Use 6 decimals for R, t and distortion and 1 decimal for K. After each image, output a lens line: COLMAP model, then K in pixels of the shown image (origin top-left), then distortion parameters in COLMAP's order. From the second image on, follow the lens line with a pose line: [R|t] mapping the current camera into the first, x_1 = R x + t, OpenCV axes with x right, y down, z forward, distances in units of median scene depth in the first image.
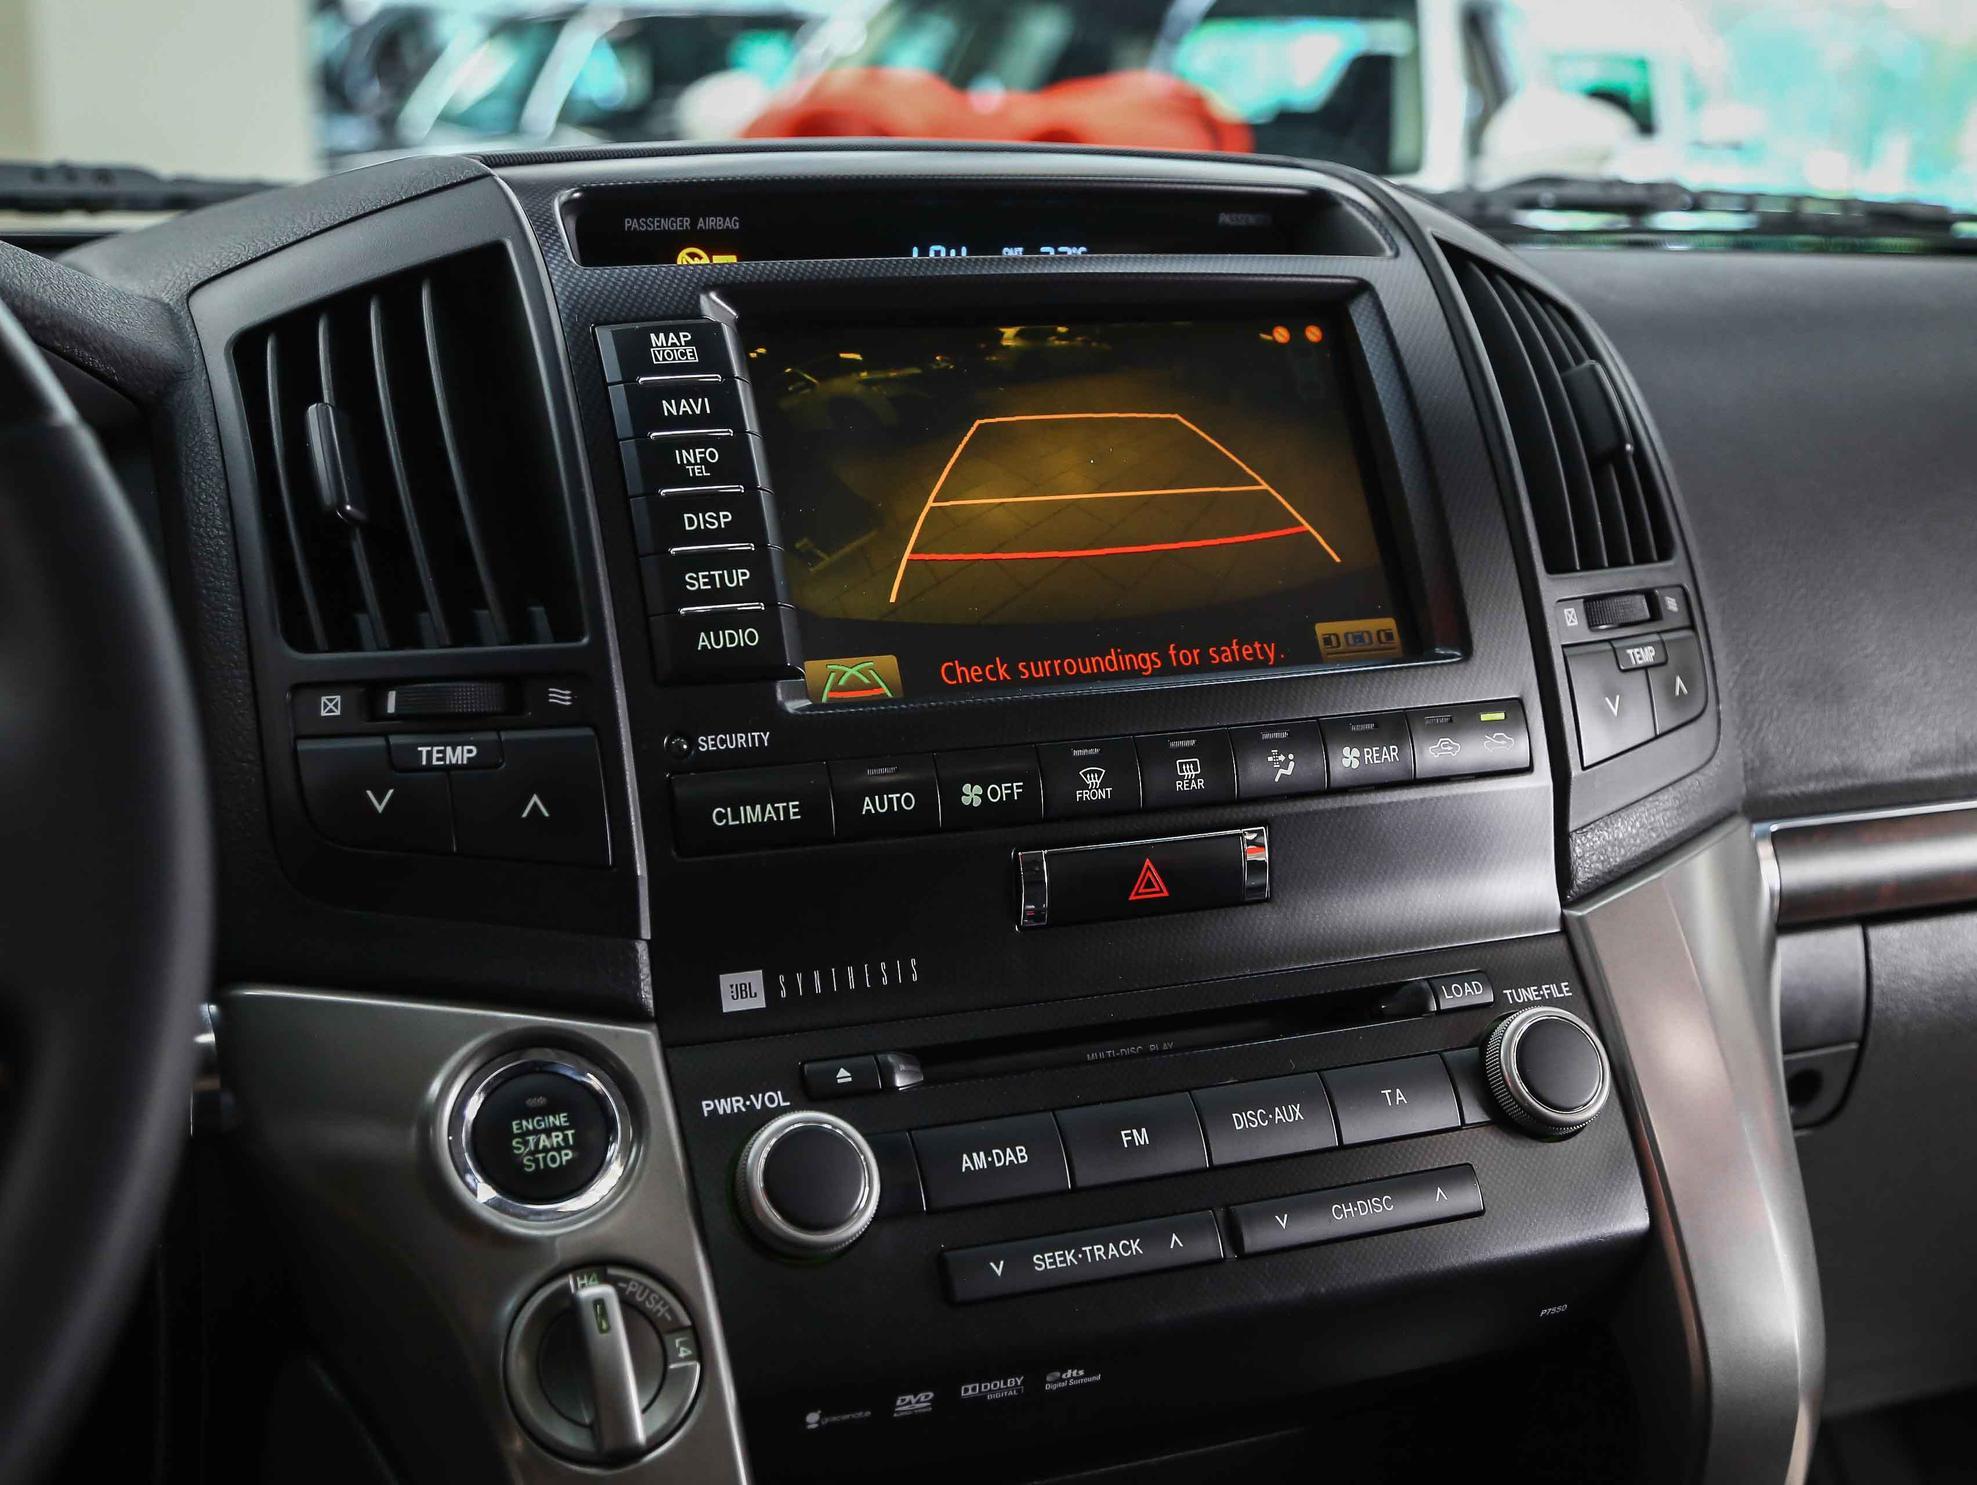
lens RADIAL K [[2592.6, 0, 985.2], [0, 2592.6, 753.3], [0, 0, 1]] dist [0.030244, 0.000000]
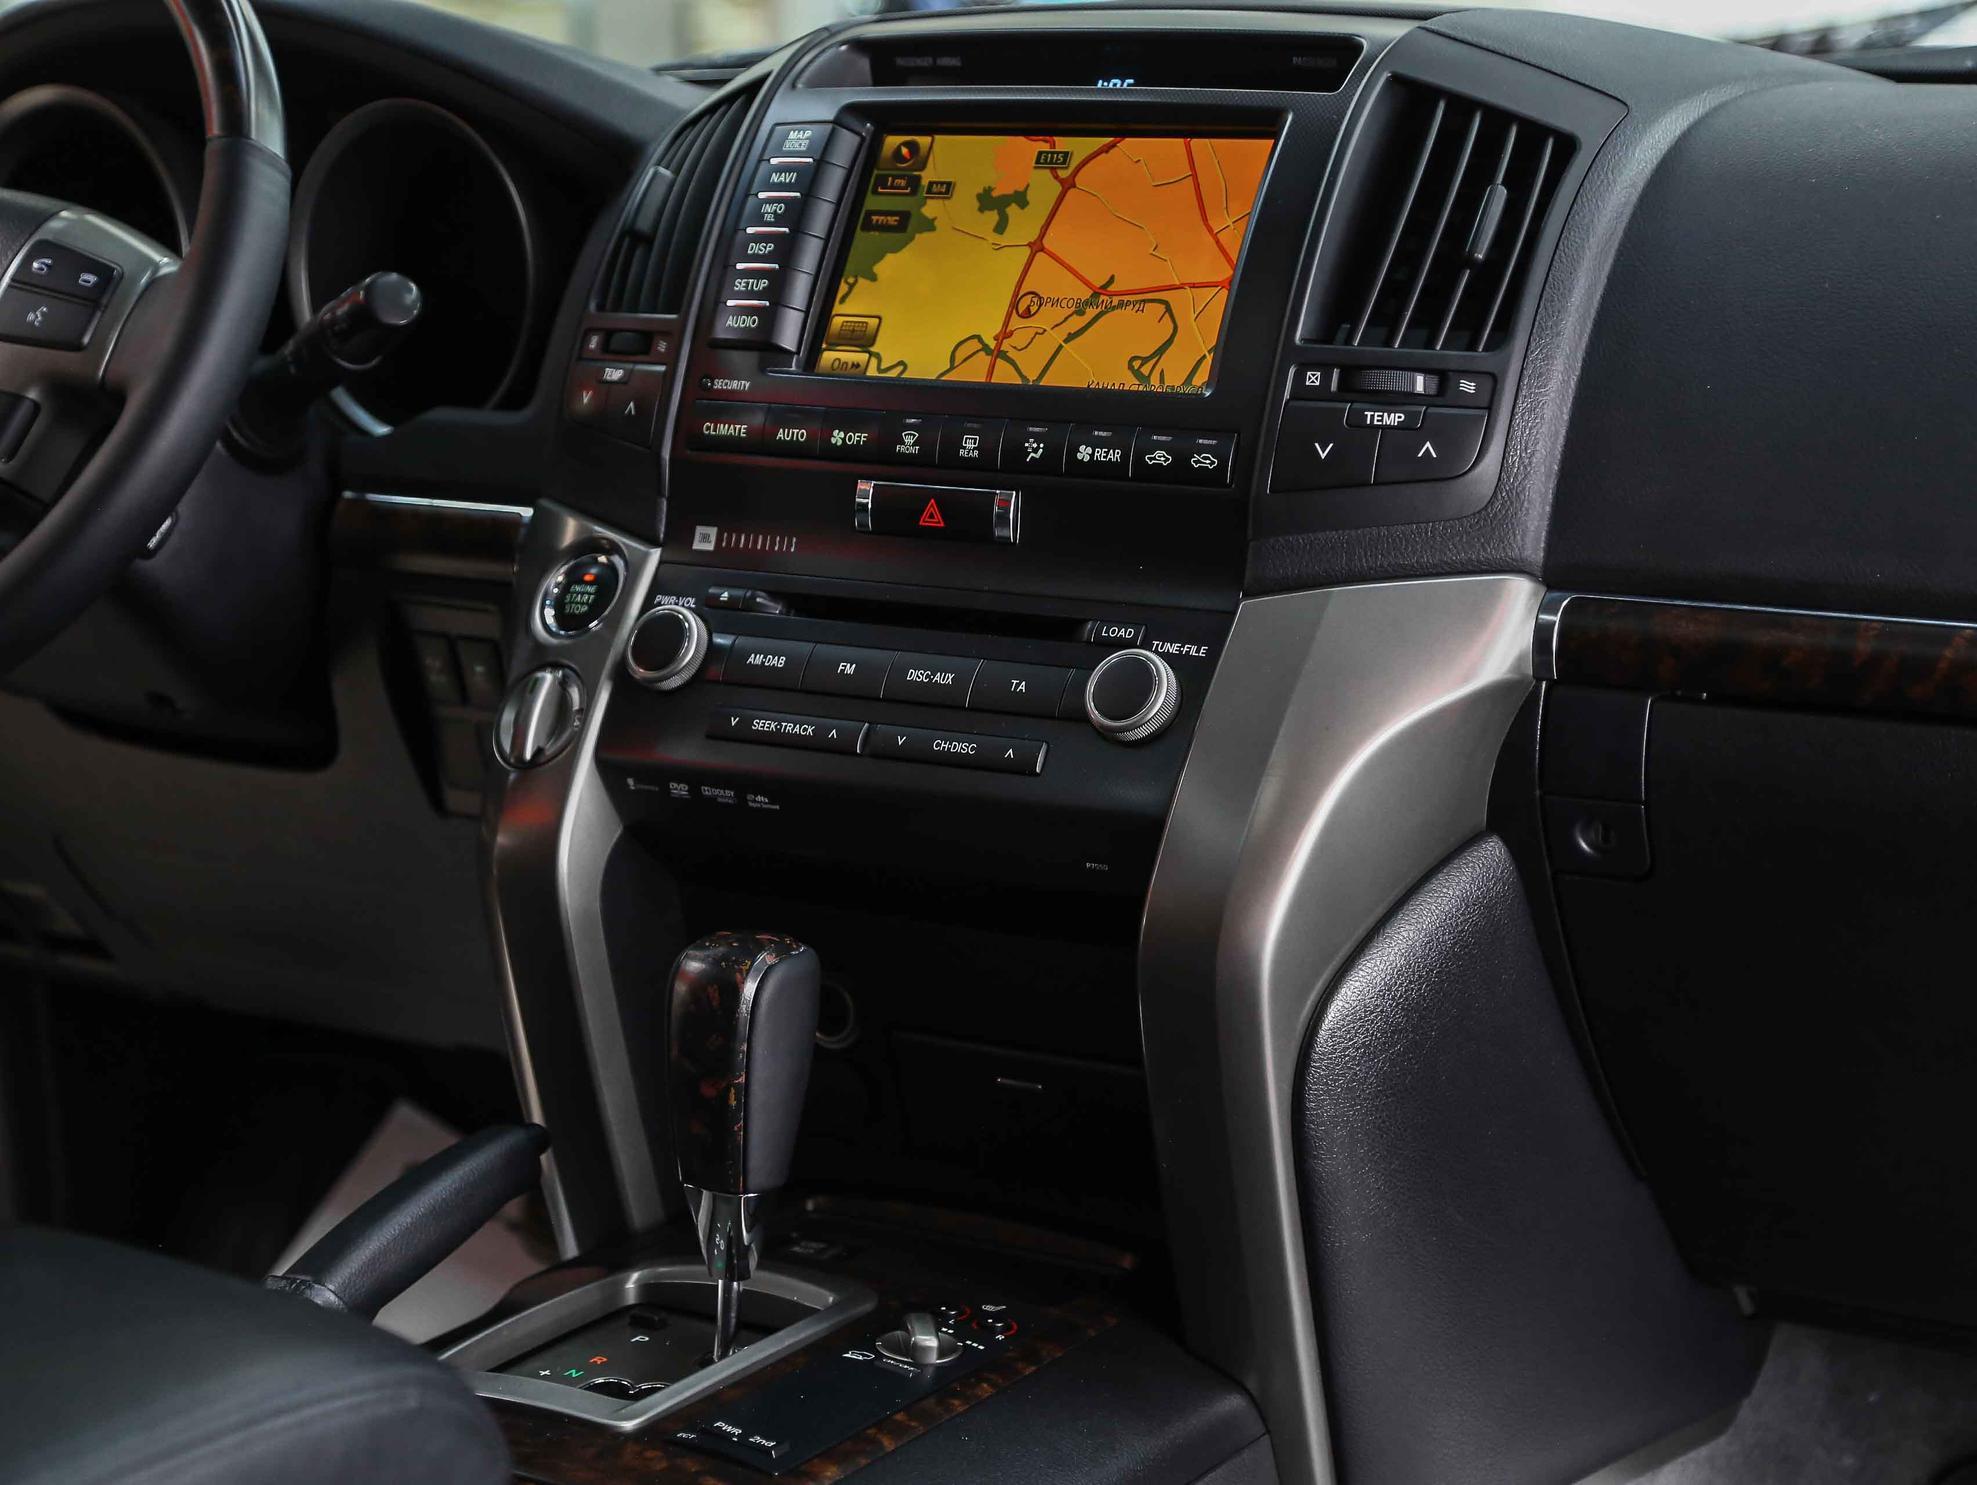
lens RADIAL K [[3900.3, 0, 956.3], [0, 3900.3, 731.5], [0, 0, 1]] dist [0.269358, 0.000000]
pose [[0.567829, 0.147739, -0.809780, 1.963538], [-0.170193, 0.983576, 0.060105, 0.036892], [0.805360, 0.103689, 0.583647, -0.277244]]
